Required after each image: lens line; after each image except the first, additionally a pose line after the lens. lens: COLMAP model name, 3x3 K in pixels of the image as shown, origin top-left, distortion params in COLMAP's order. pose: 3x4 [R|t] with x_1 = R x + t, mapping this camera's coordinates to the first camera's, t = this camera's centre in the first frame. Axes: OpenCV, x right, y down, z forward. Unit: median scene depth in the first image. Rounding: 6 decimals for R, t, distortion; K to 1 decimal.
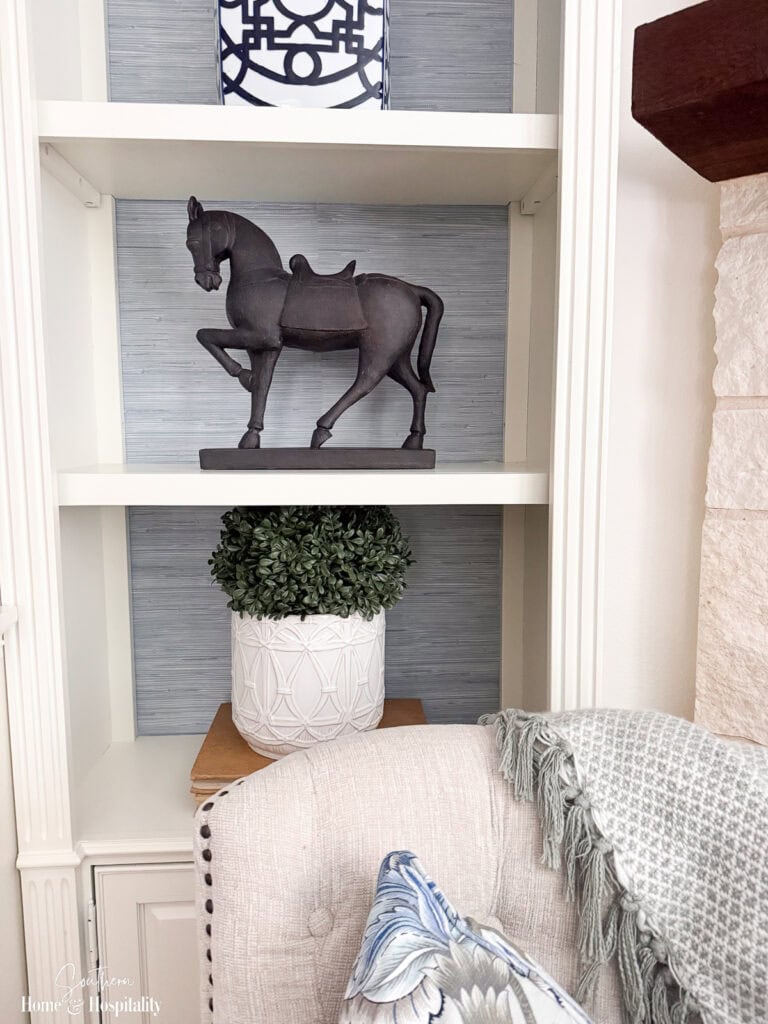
lens RADIAL K [[746.8, 0, 413.0], [0, 746.8, 514.7], [0, 0, 1]] dist [0.102825, -0.183289]
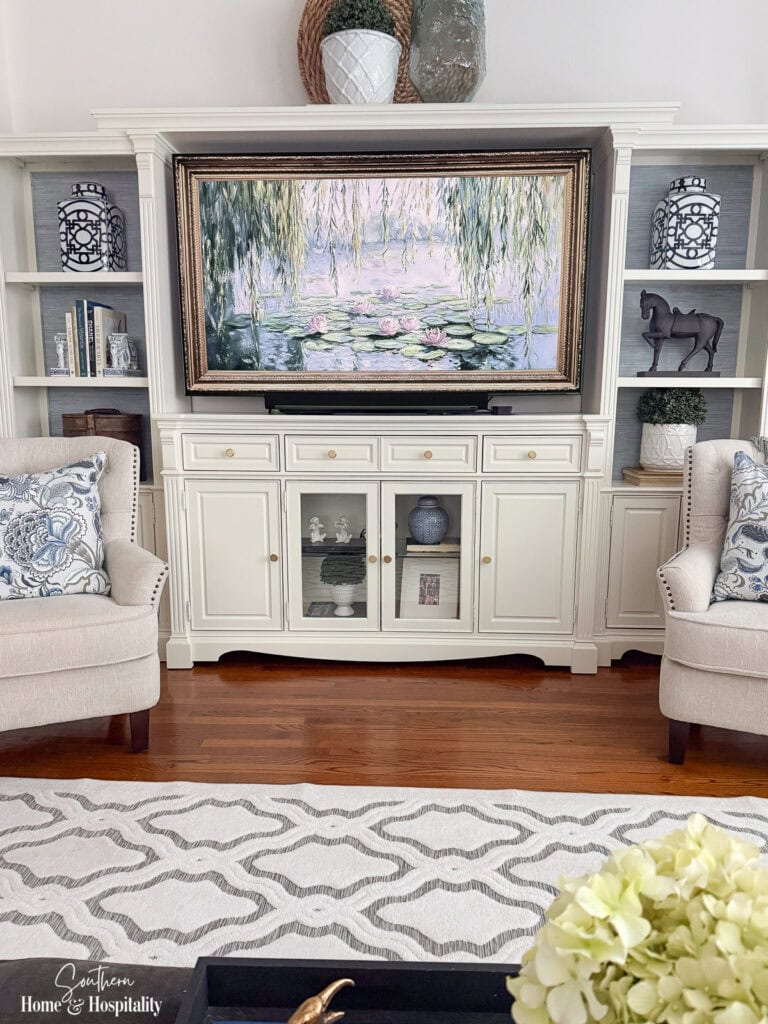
lens RADIAL K [[767.1, 0, 415.1], [0, 767.1, 530.5], [0, 0, 1]] dist [0.107597, -0.143877]
pose [[0.994544, 0.024248, -0.101457, -0.869559], [-0.017521, 0.997621, 0.066671, 0.370869], [0.102832, -0.064529, 0.992603, -2.330295]]
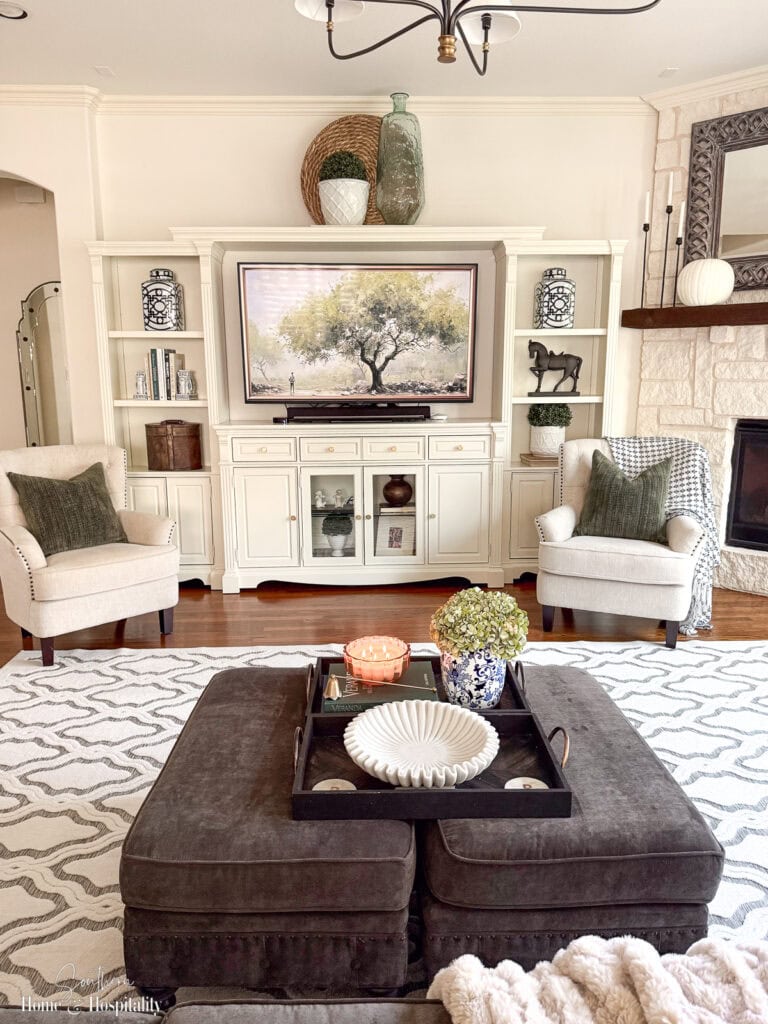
lens RADIAL K [[746.8, 0, 413.0], [0, 746.8, 514.7], [0, 0, 1]] dist [0.102825, -0.183289]
pose [[0.999502, 0.003952, -0.031320, -0.872884], [-0.001200, 0.996172, 0.087409, 0.275152], [0.031545, -0.087328, 0.995680, -3.860294]]
